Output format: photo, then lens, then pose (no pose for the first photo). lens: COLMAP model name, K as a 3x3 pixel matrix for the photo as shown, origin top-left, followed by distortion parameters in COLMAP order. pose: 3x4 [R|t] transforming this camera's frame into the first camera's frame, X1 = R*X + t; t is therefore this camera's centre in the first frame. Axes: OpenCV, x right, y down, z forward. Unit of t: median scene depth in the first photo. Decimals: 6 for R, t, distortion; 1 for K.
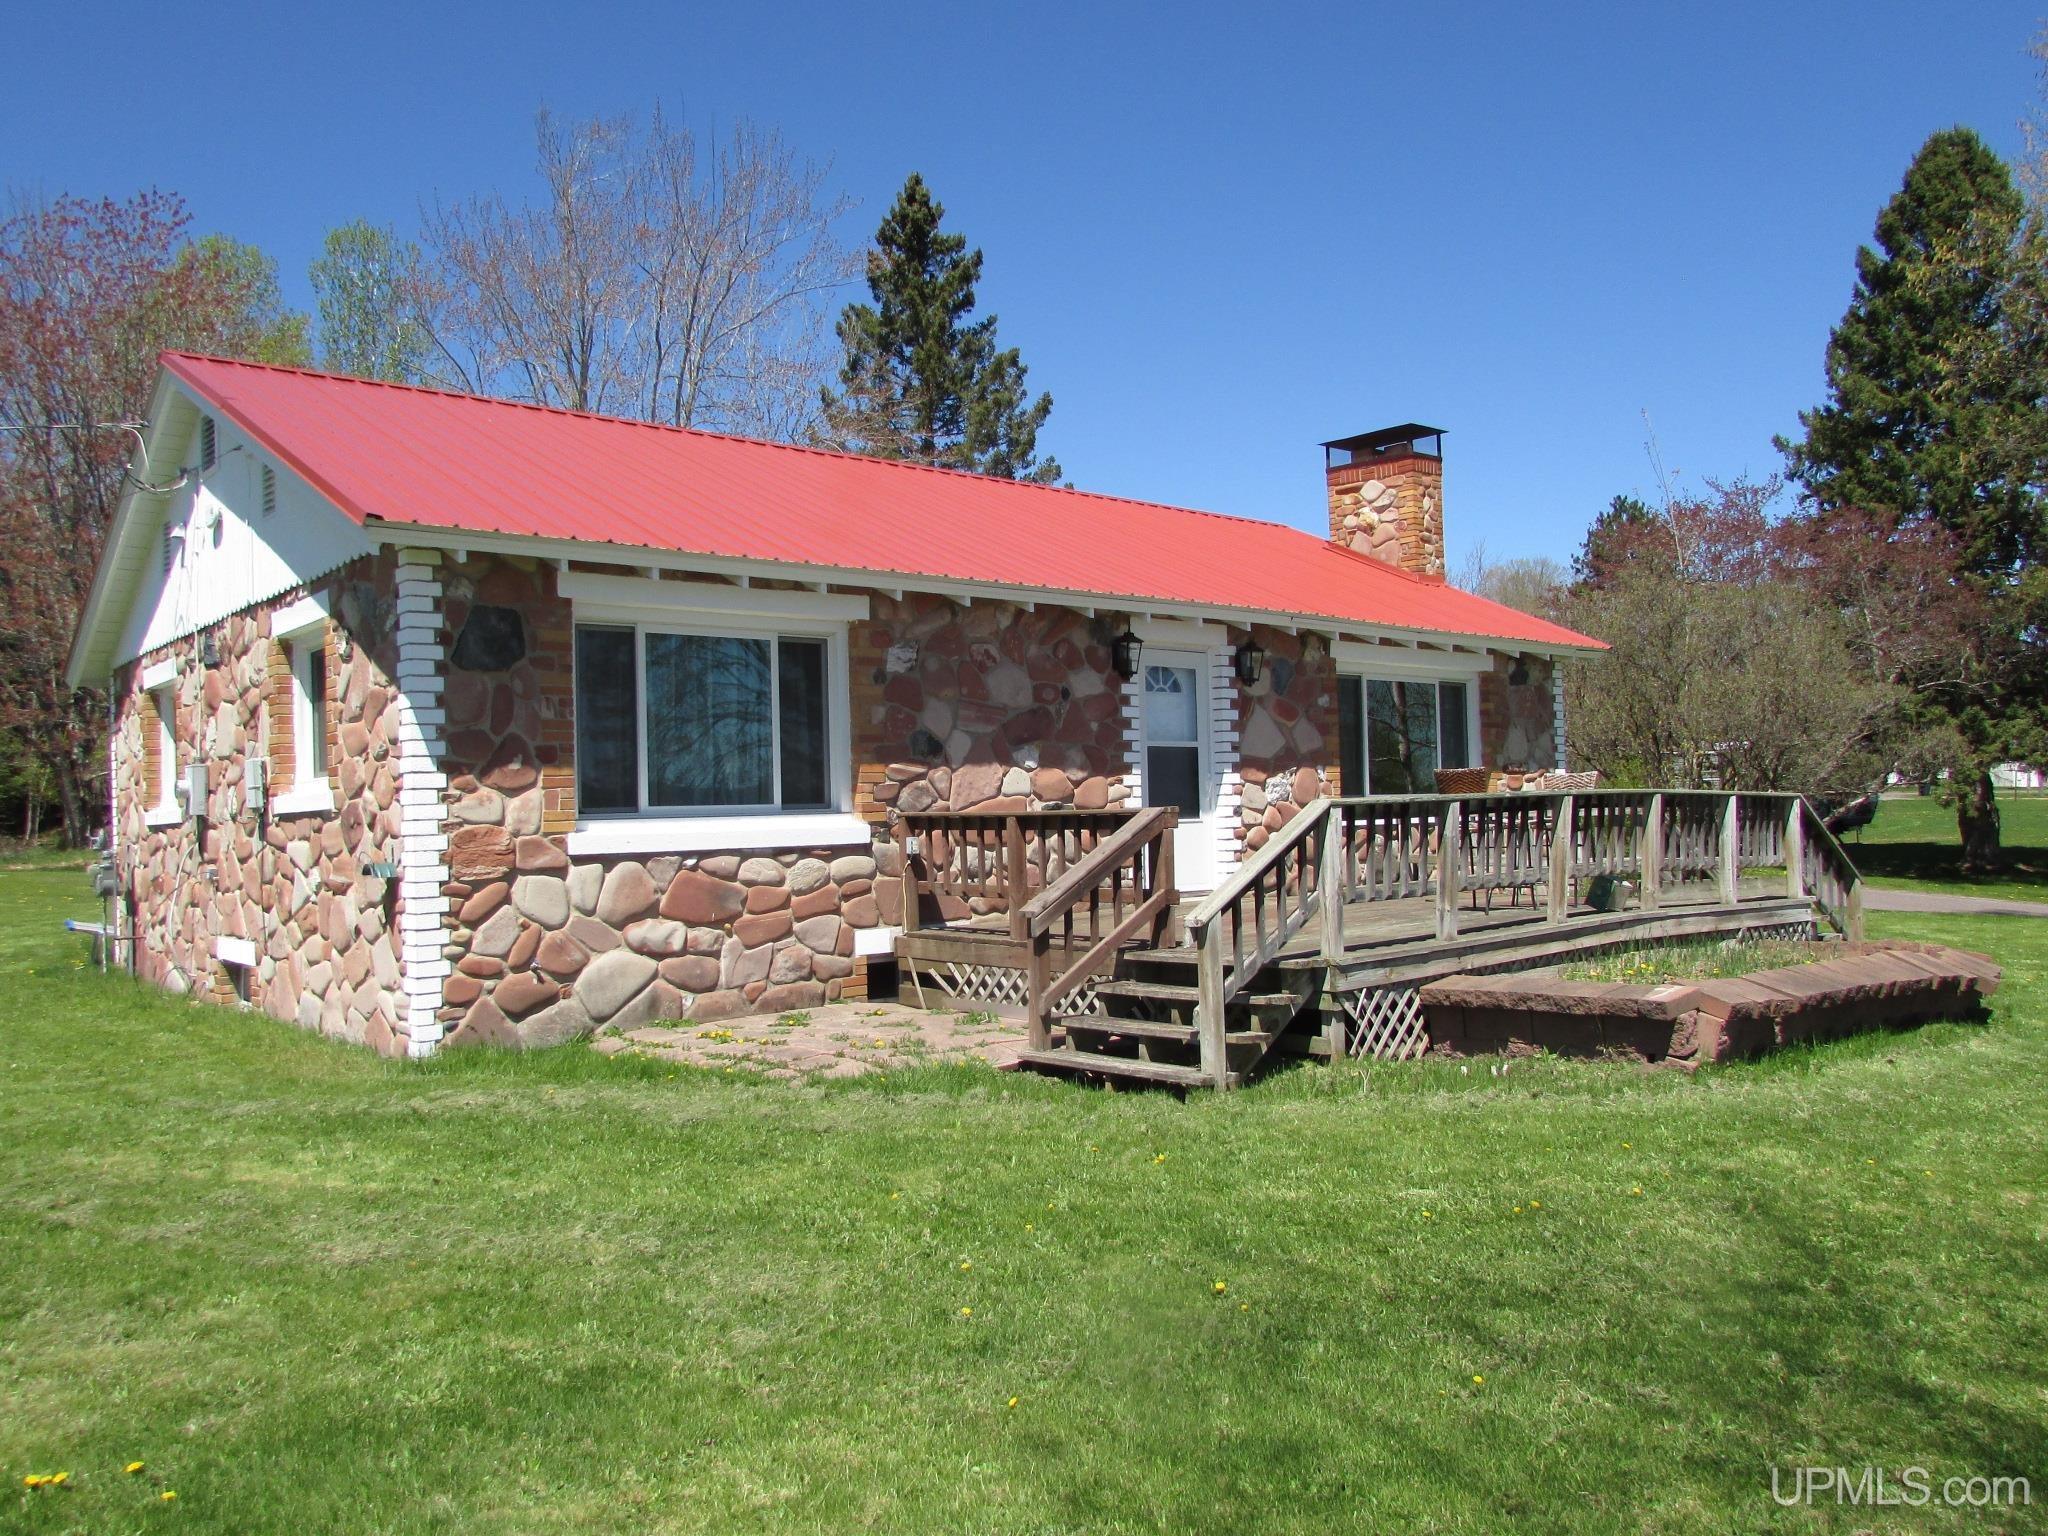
lens RADIAL K [[1545.7, 0, 1018.0], [0, 1545.7, 773.3], [0, 0, 1]] dist [0.041334, 0.000227]
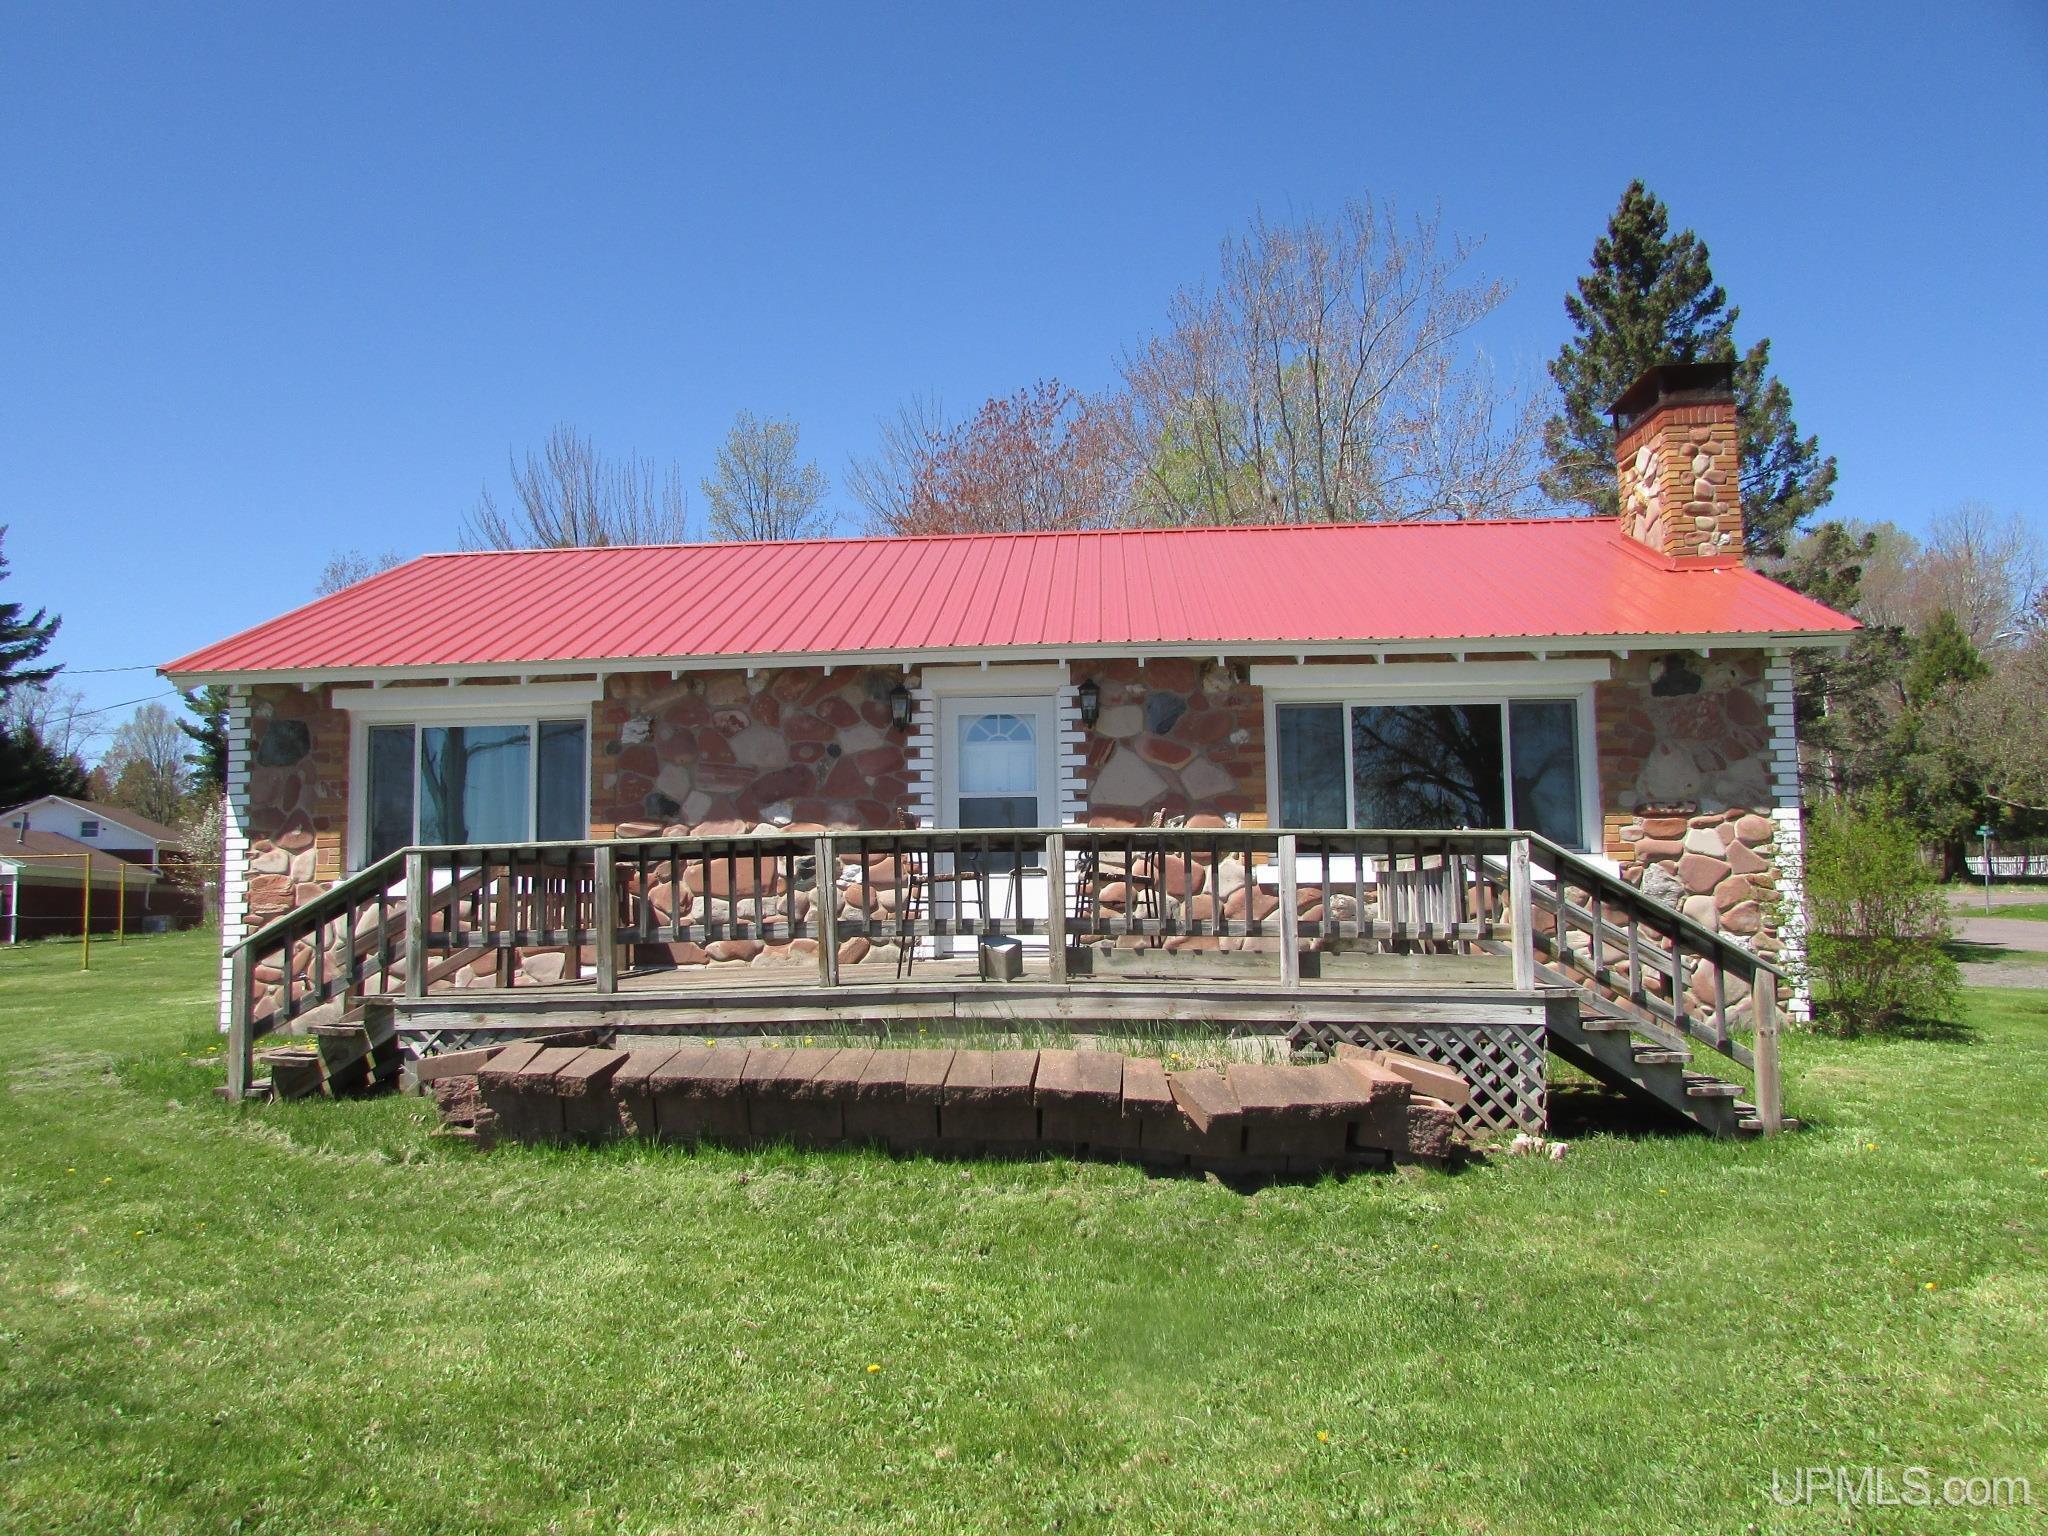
lens RADIAL K [[1446.8, 0, 1007.2], [0, 1446.8, 775.2], [0, 0, 1]] dist [-0.011923, -0.004285]
pose [[0.709230, -0.052718, -0.703004, 0.887929], [0.016375, 0.998163, -0.058332, 0.025472], [0.704787, 0.029859, 0.708790, 0.450773]]
